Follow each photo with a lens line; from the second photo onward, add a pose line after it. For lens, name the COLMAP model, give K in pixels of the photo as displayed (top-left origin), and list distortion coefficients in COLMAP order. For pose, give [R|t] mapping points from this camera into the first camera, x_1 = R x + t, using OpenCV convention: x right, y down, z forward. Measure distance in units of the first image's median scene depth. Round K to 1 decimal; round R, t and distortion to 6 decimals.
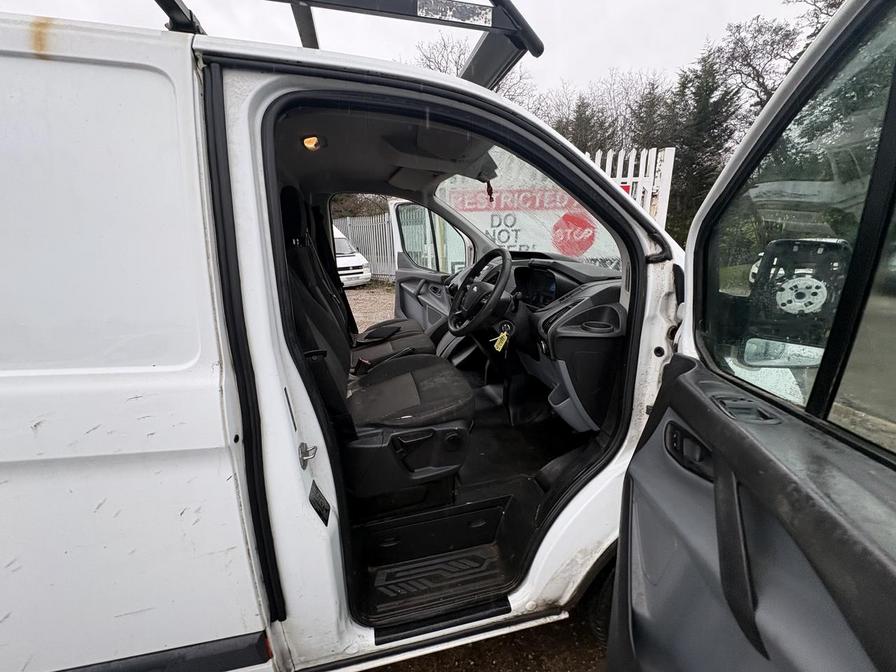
lens RADIAL K [[356.5, 0, 448.9], [0, 356.5, 336.4], [0, 0, 1]] dist [0.000876, 0.000119]
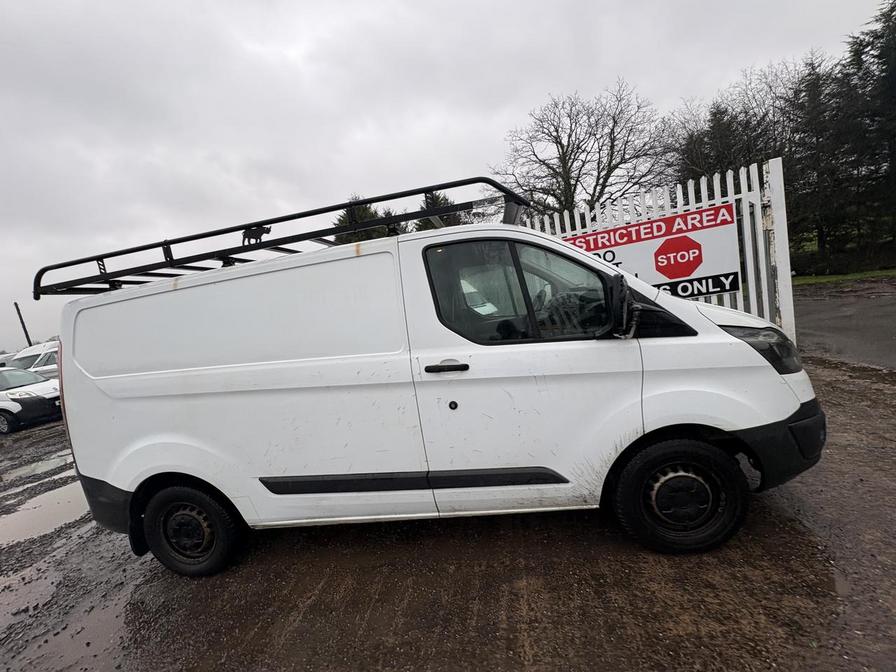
lens RADIAL K [[356.2, 0, 446.2], [0, 356.2, 339.1], [0, 0, 1]] dist [-0.000102, -0.000049]
pose [[0.921855, -0.092521, -0.376329, 0.367809], [0.047293, 0.990683, -0.127710, 0.208478], [0.384639, 0.099933, 0.917642, -0.802522]]
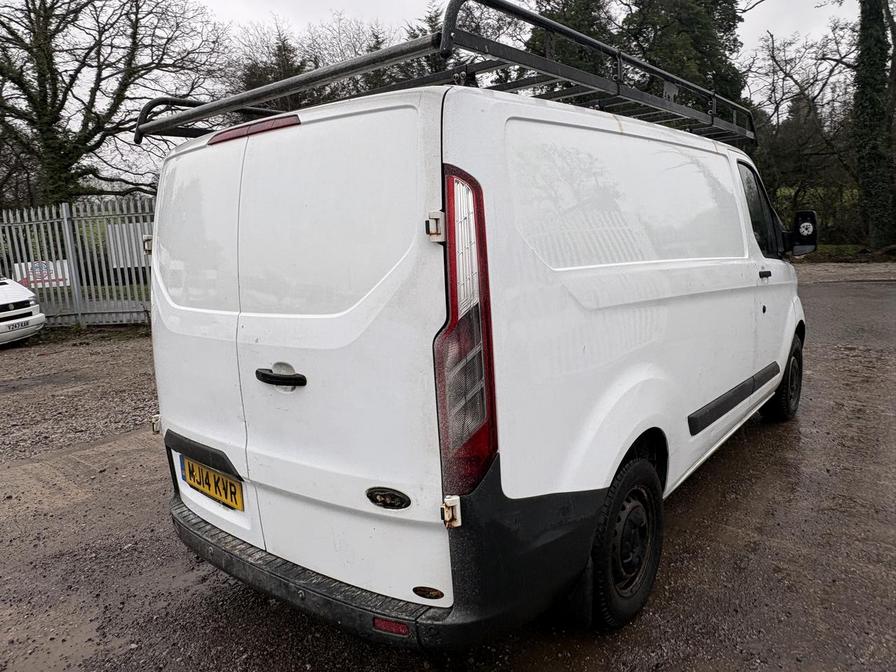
lens RADIAL K [[639.2, 0, 452.6], [0, 639.2, 331.8], [0, 0, 1]] dist [0.004556, 0.003353]
pose [[0.785896, -0.126803, 0.605217, -2.908702], [0.205329, 0.976728, -0.061986, 0.277978], [-0.583272, 0.172984, 0.793643, -0.862743]]
